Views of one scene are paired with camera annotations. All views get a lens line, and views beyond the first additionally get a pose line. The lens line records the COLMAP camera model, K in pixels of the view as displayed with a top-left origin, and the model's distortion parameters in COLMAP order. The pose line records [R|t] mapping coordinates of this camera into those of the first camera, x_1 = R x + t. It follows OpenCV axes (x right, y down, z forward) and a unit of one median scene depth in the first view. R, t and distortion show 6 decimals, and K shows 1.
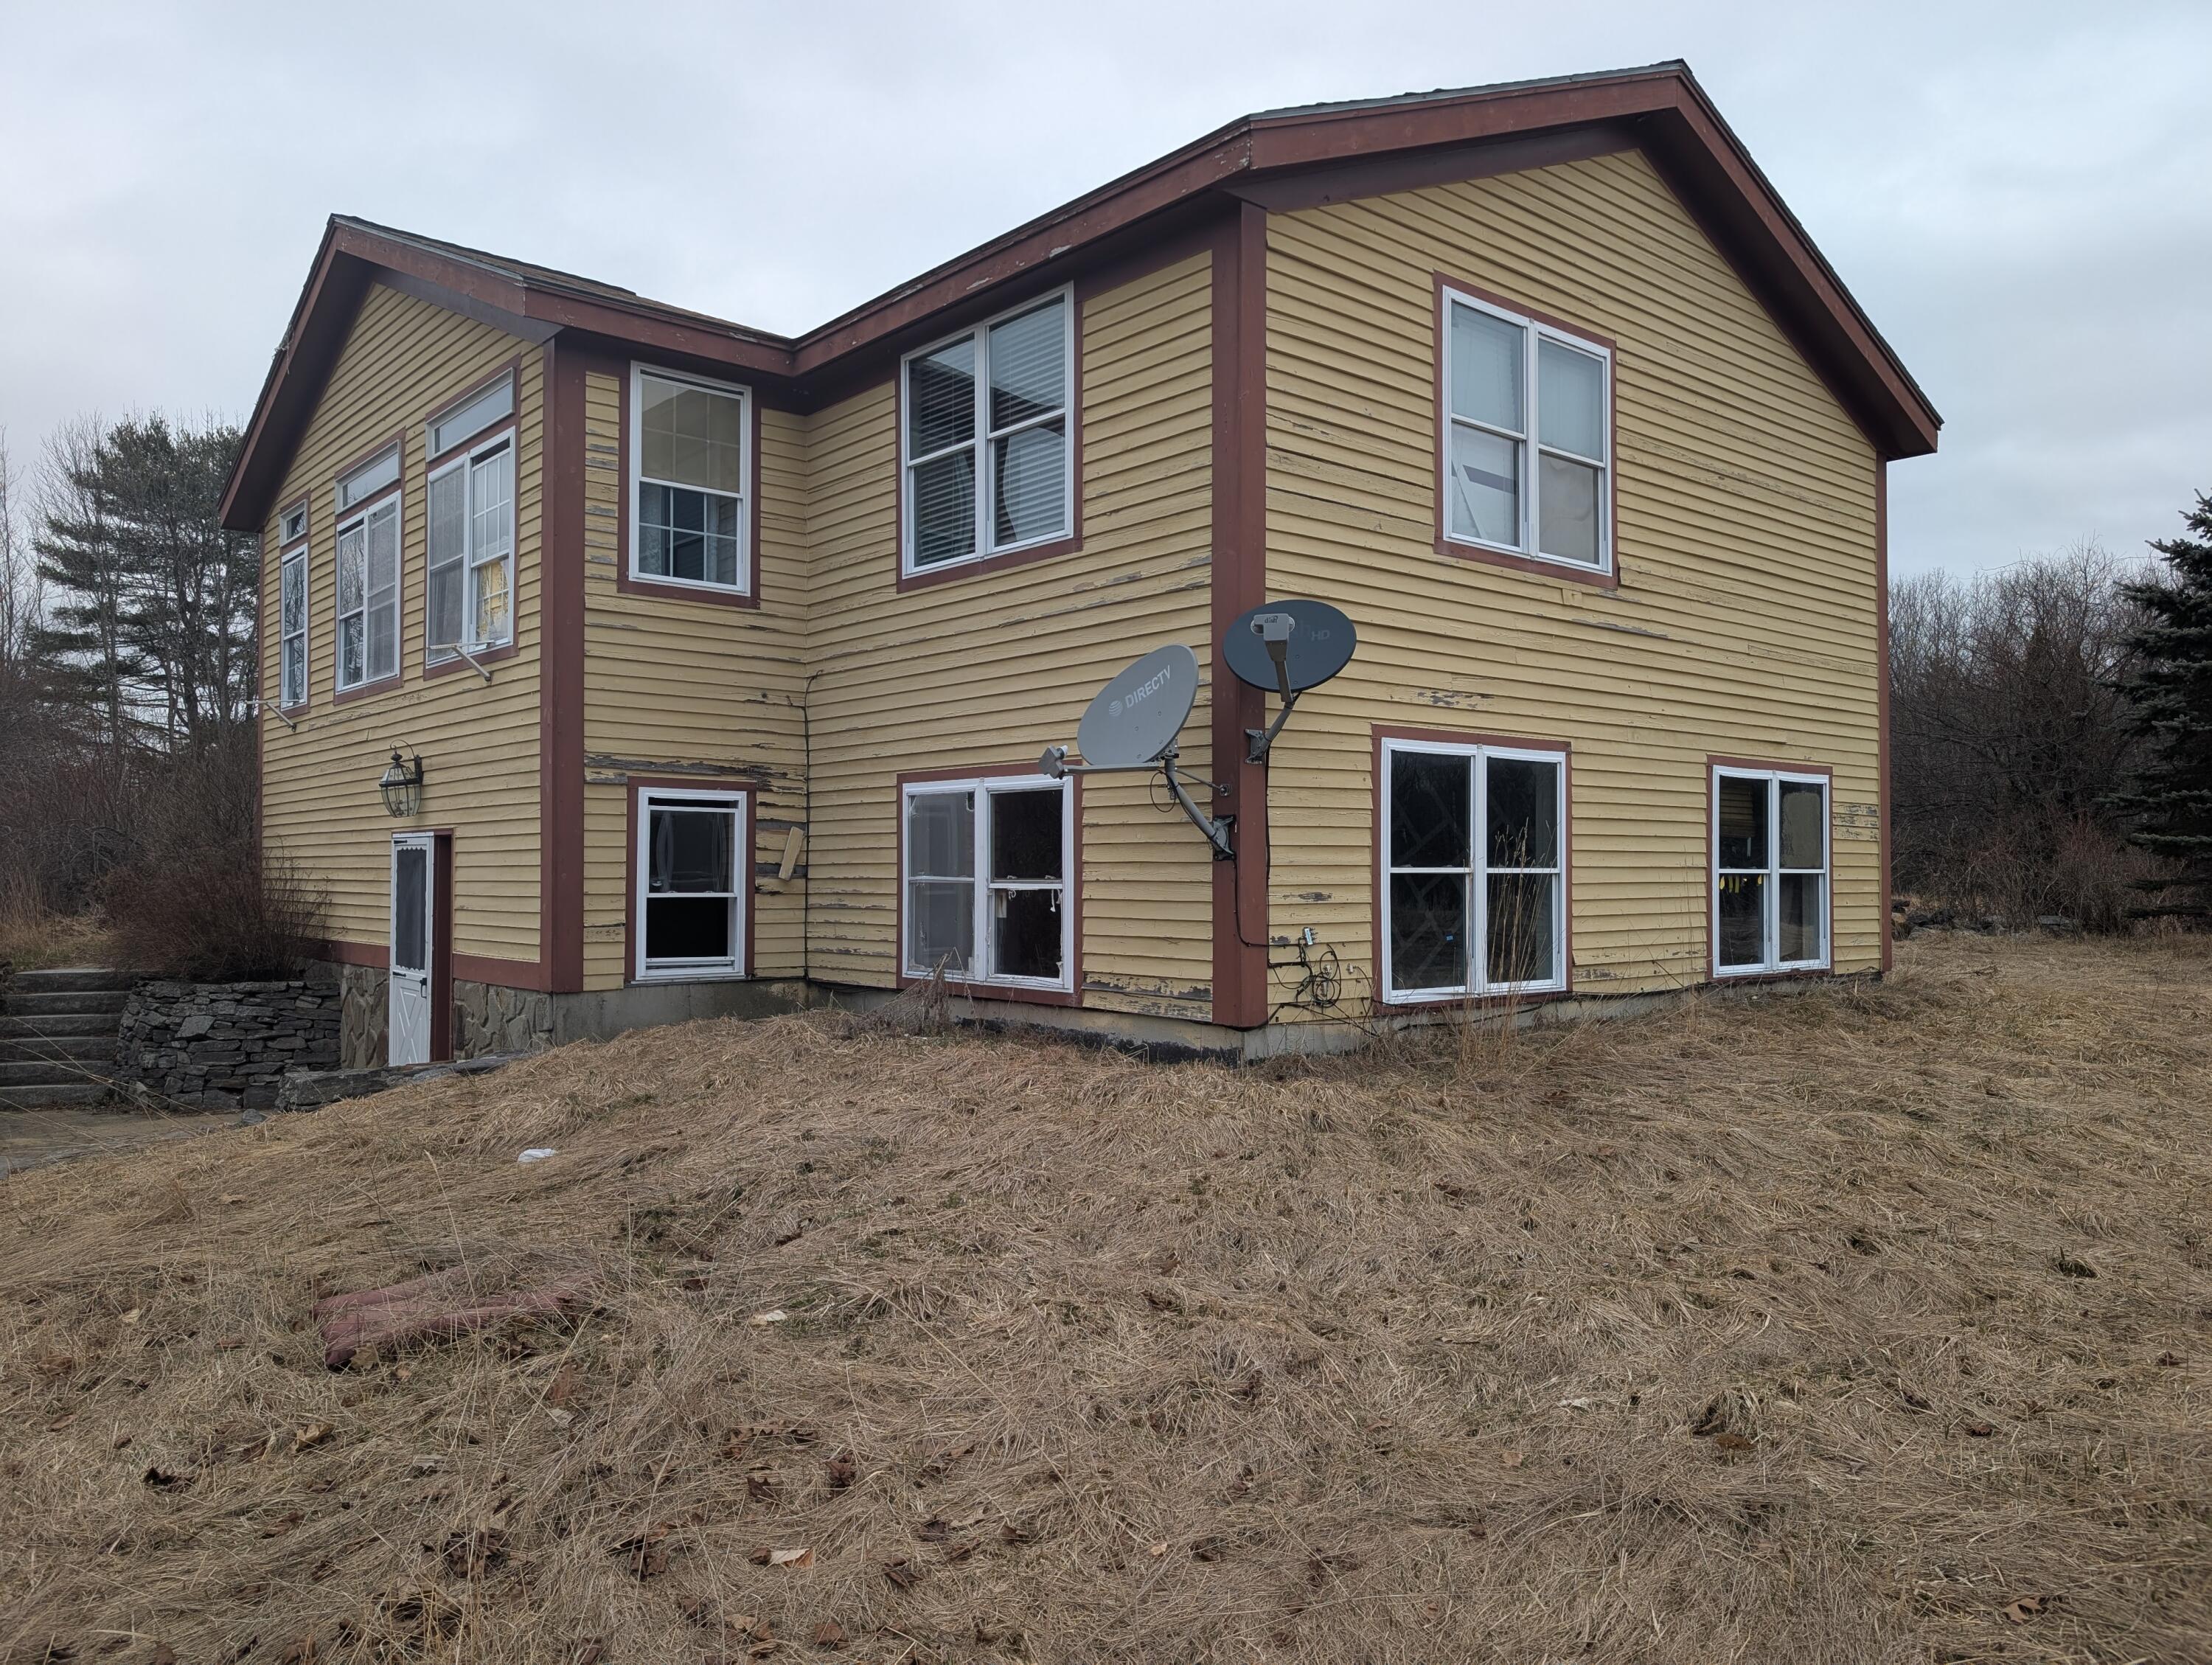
lens RADIAL K [[1602.0, 0, 1108.8], [0, 1602.0, 838.7], [0, 0, 1]] dist [0.031419, -0.031867]
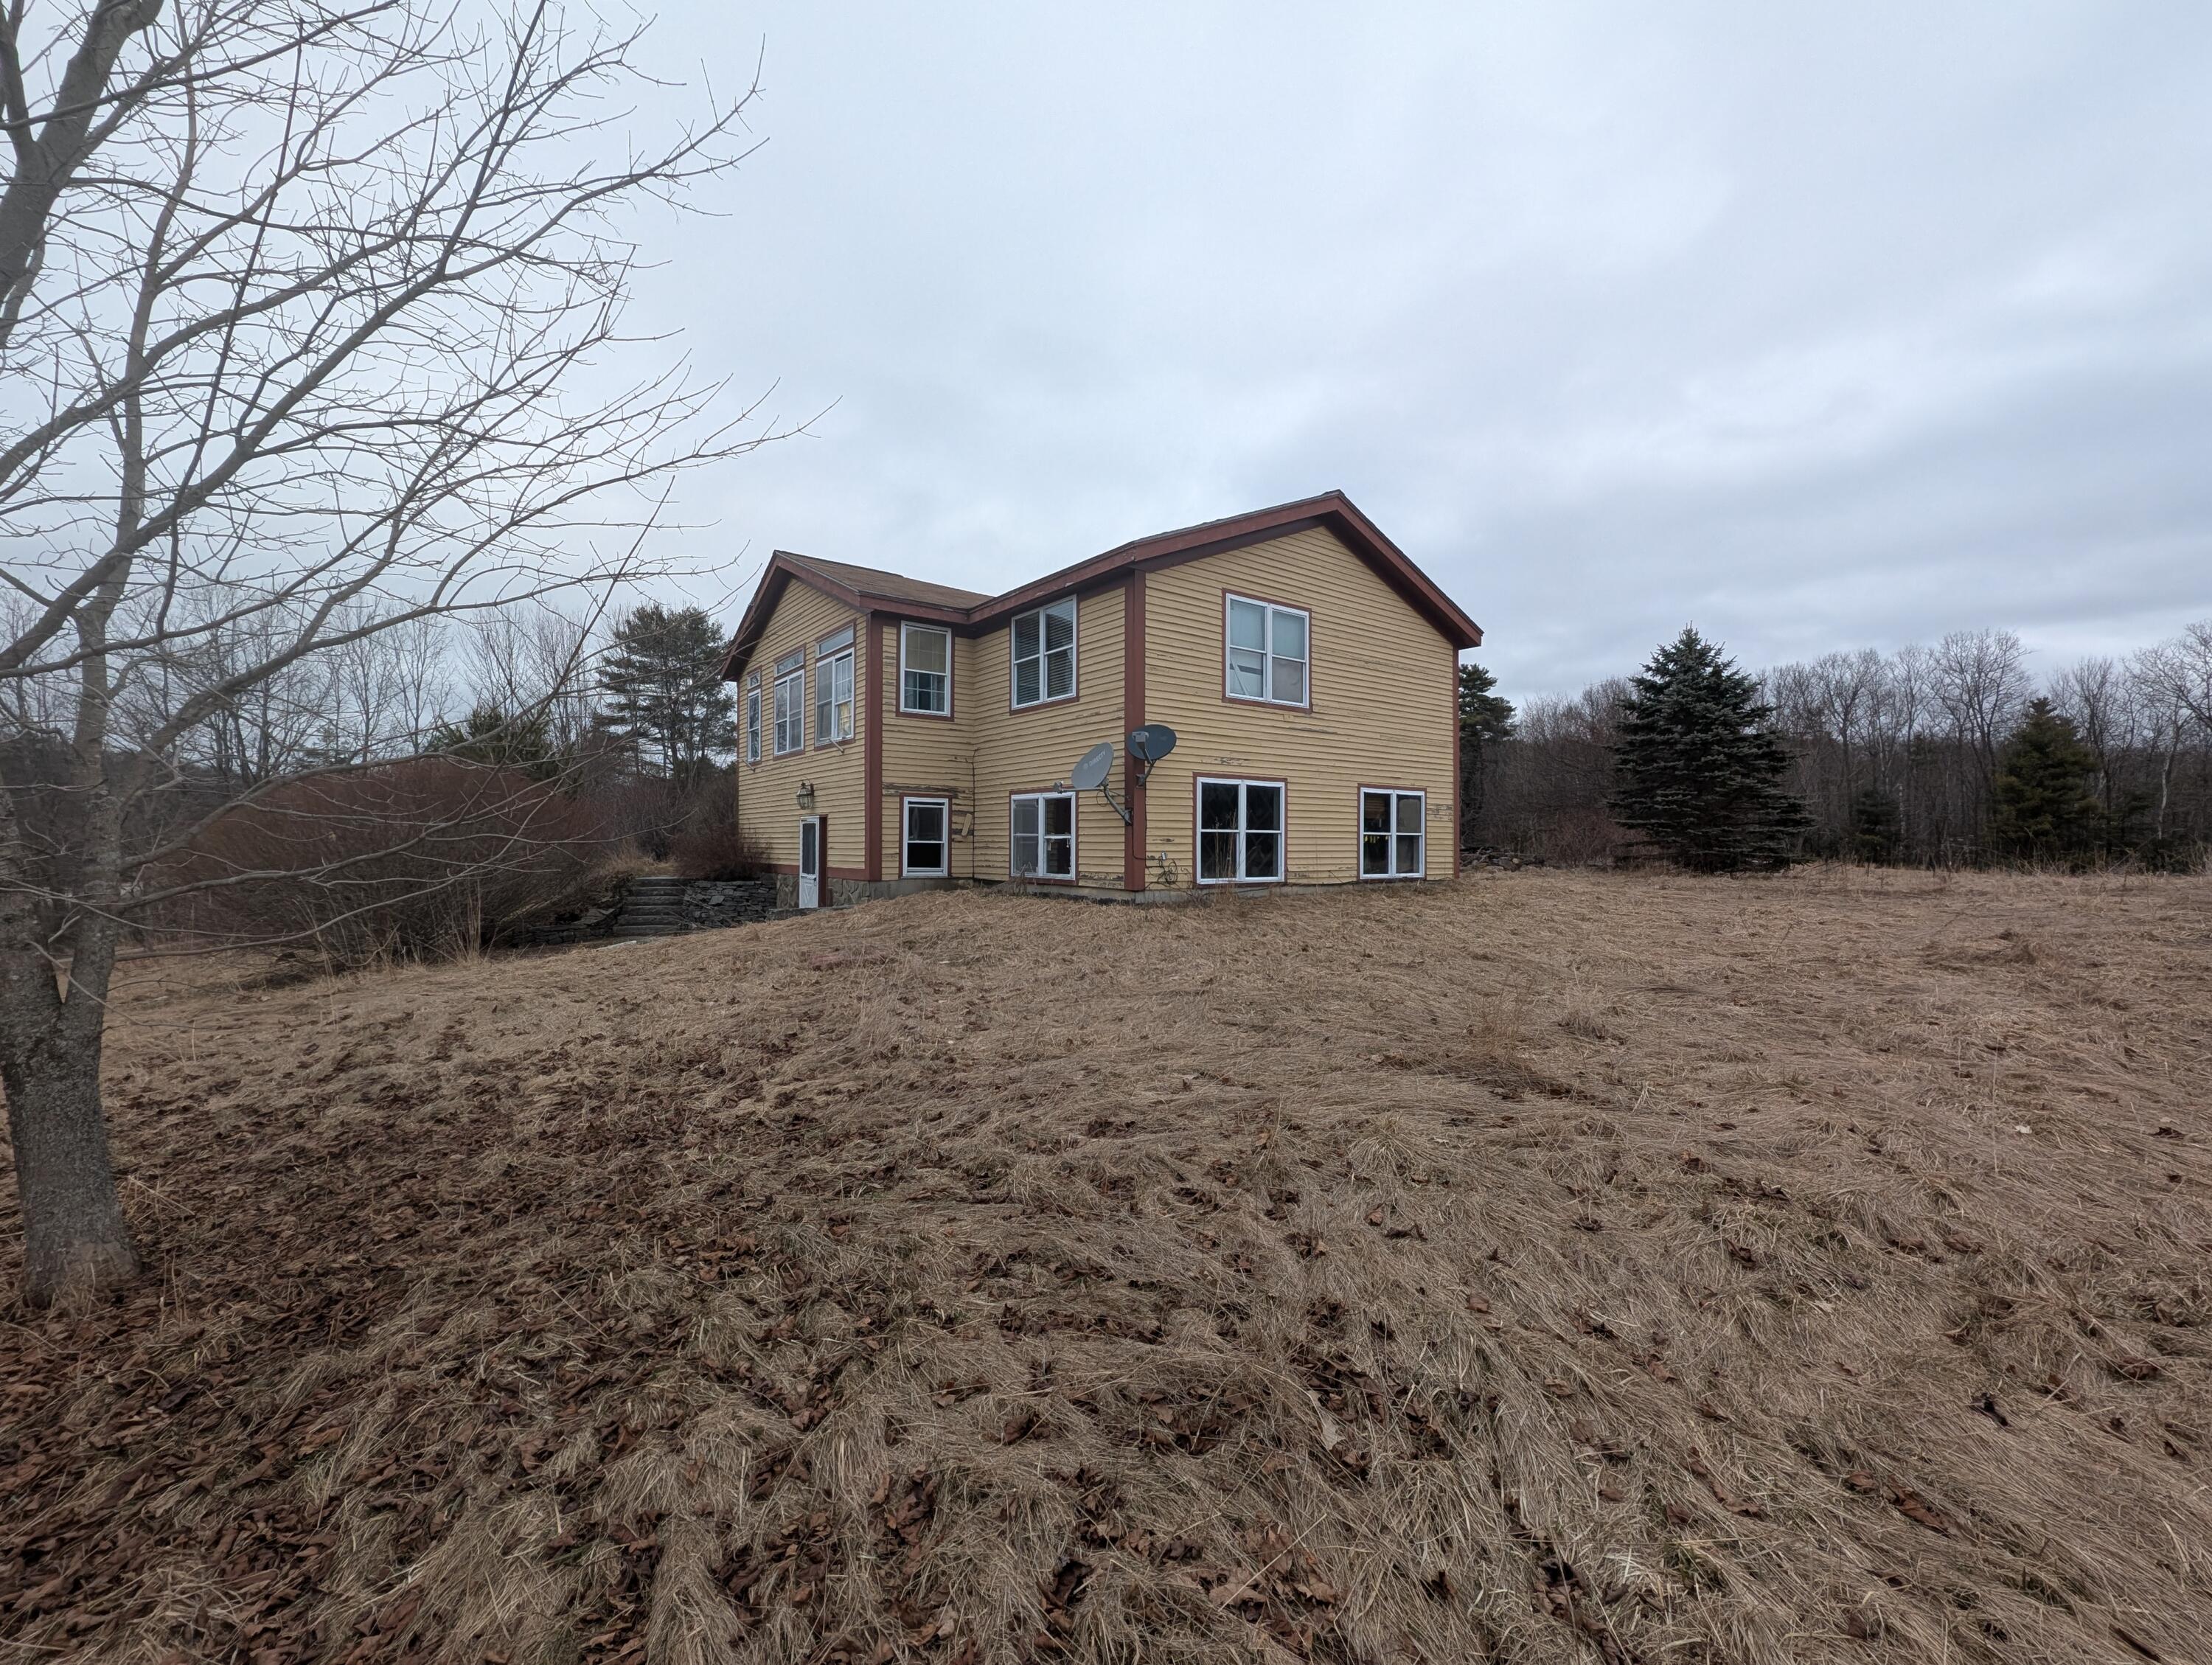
lens RADIAL K [[918.1, 0, 1114.3], [0, 918.1, 834.0], [0, 0, 1]] dist [0.003141, -0.001304]
pose [[0.998198, 0.002774, -0.059949, 0.108254], [-0.002214, 0.999953, 0.009410, 0.010088], [0.059972, -0.009260, 0.998157, -0.367907]]
